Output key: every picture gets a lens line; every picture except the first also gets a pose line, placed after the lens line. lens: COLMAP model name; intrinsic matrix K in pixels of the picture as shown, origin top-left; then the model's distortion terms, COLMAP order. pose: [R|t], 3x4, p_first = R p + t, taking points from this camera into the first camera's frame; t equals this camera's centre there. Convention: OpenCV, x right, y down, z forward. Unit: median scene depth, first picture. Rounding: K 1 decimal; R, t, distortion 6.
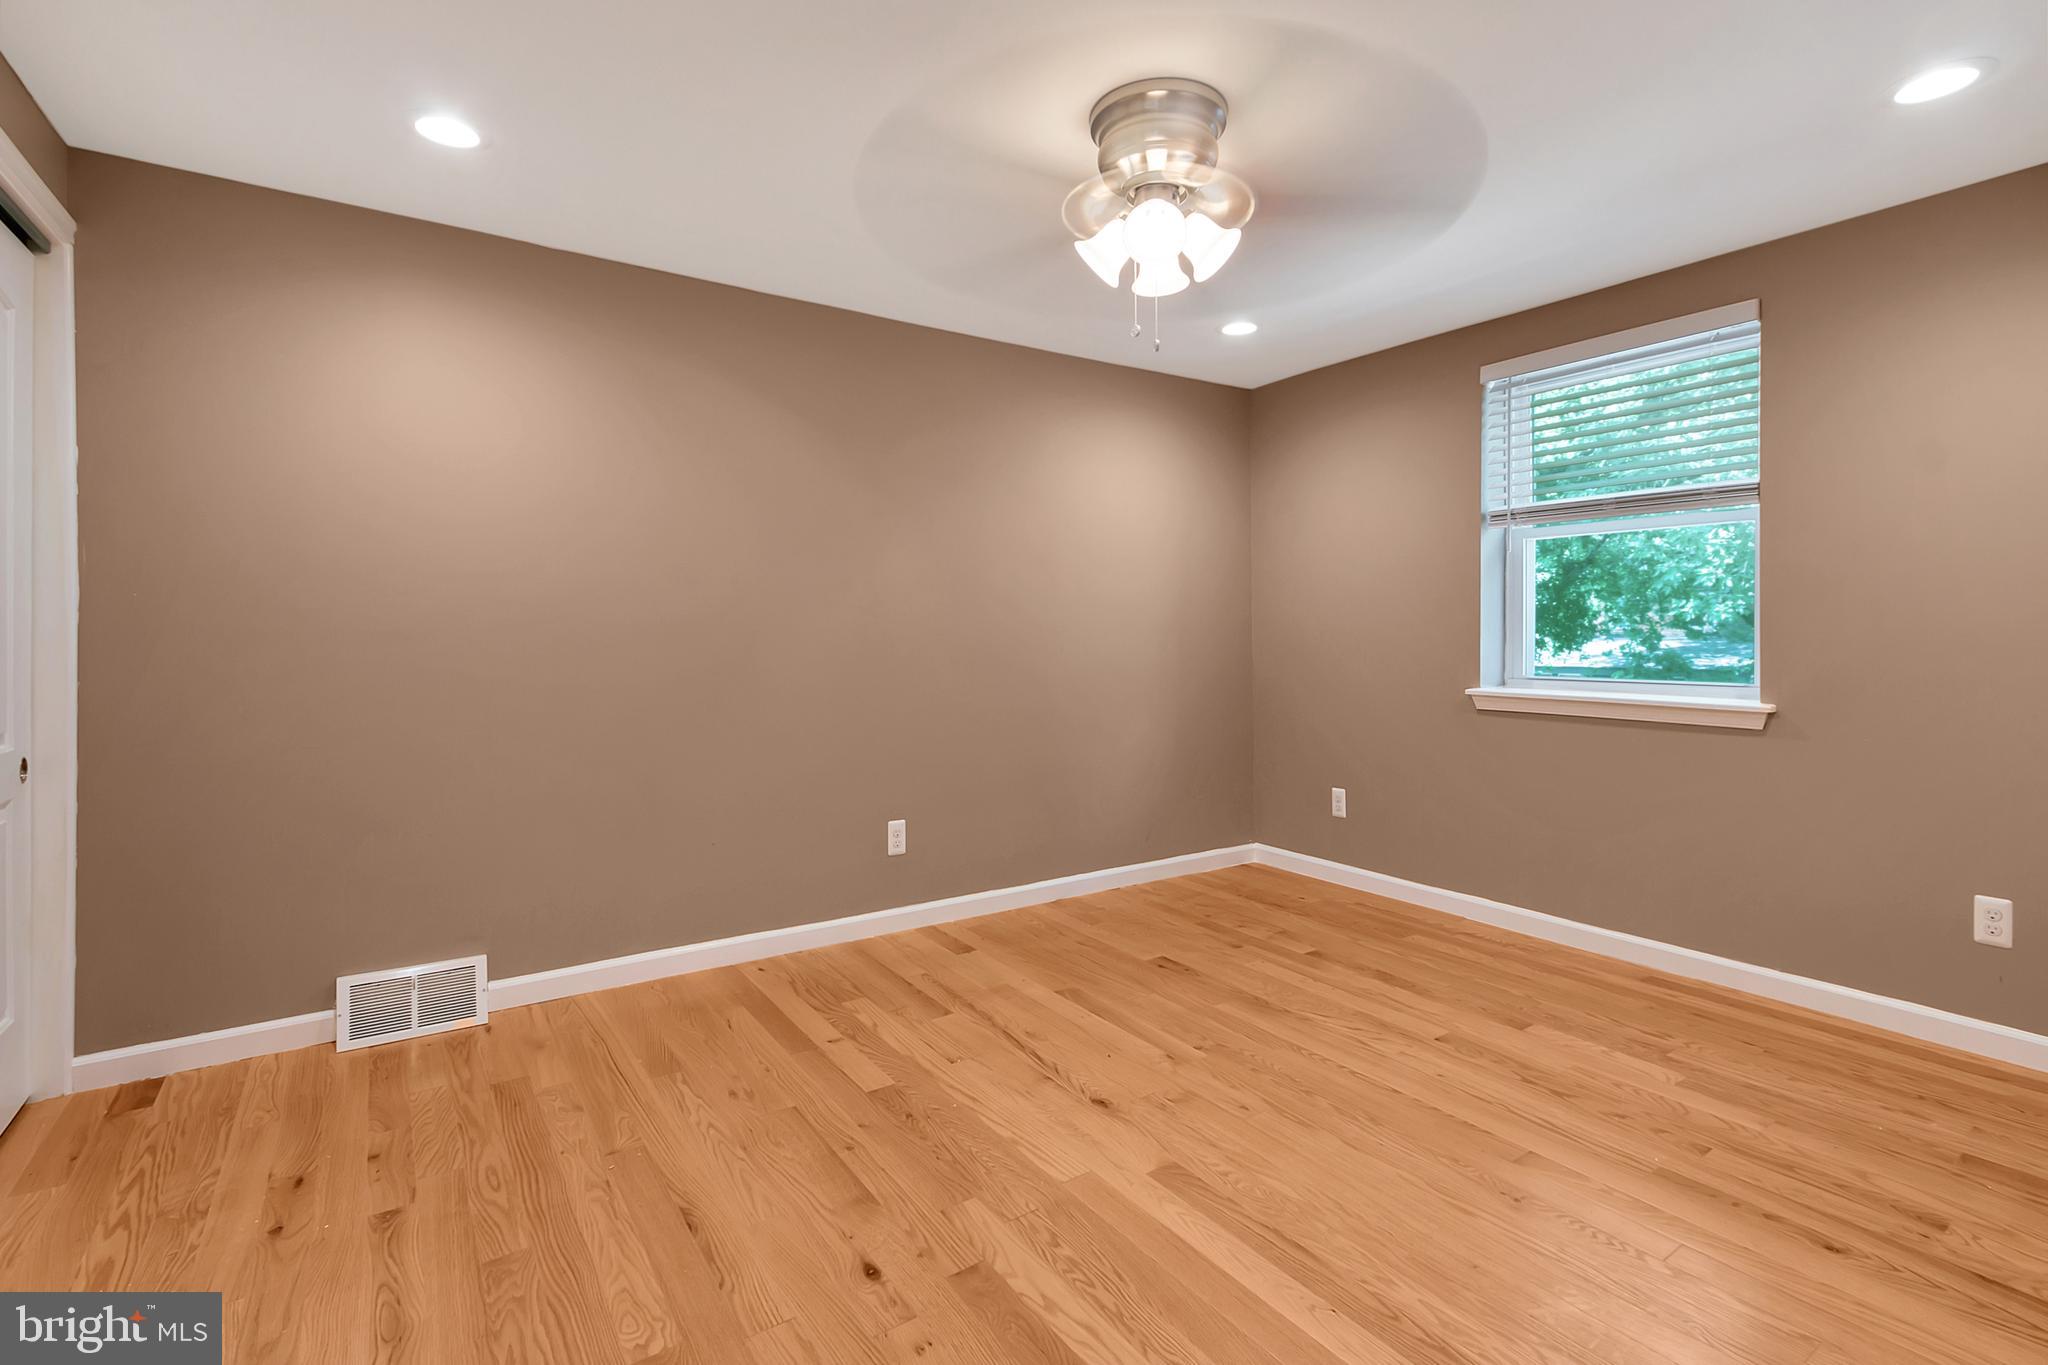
lens RADIAL K [[938.9, 0, 1037.7], [0, 938.9, 651.7], [0, 0, 1]] dist [0.001073, -0.000803]
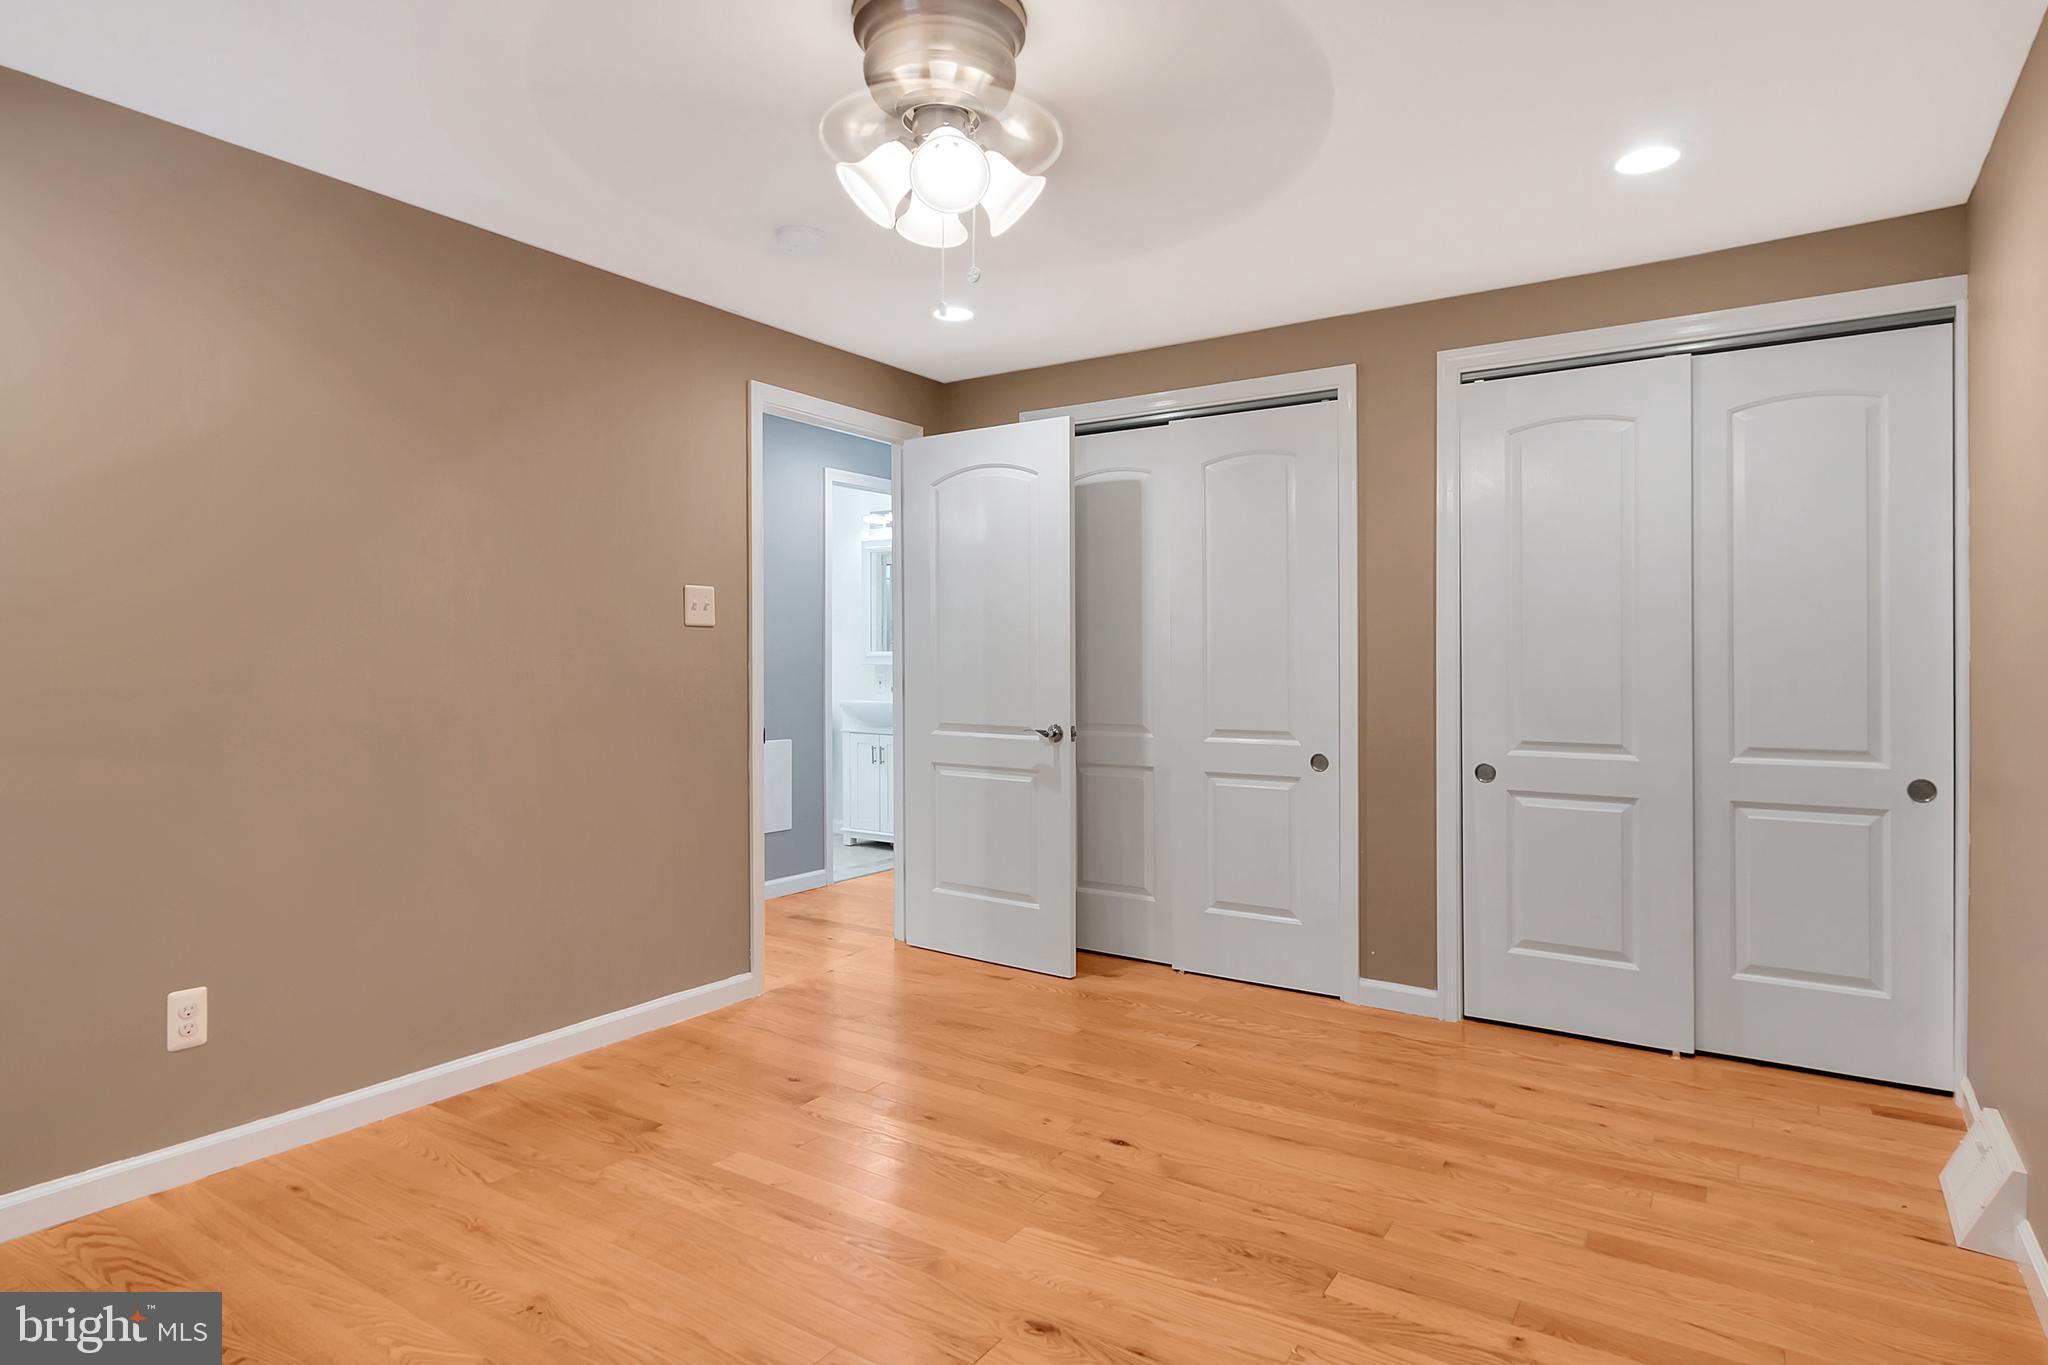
lens RADIAL K [[1110.7, 0, 1035.5], [0, 1110.7, 663.5], [0, 0, 1]] dist [0.000005, -0.000045]
pose [[-0.928185, -0.001437, -0.372117, 0.418711], [-0.009841, 0.999738, 0.020687, -0.037815], [0.371989, 0.022863, -0.927955, 1.934540]]
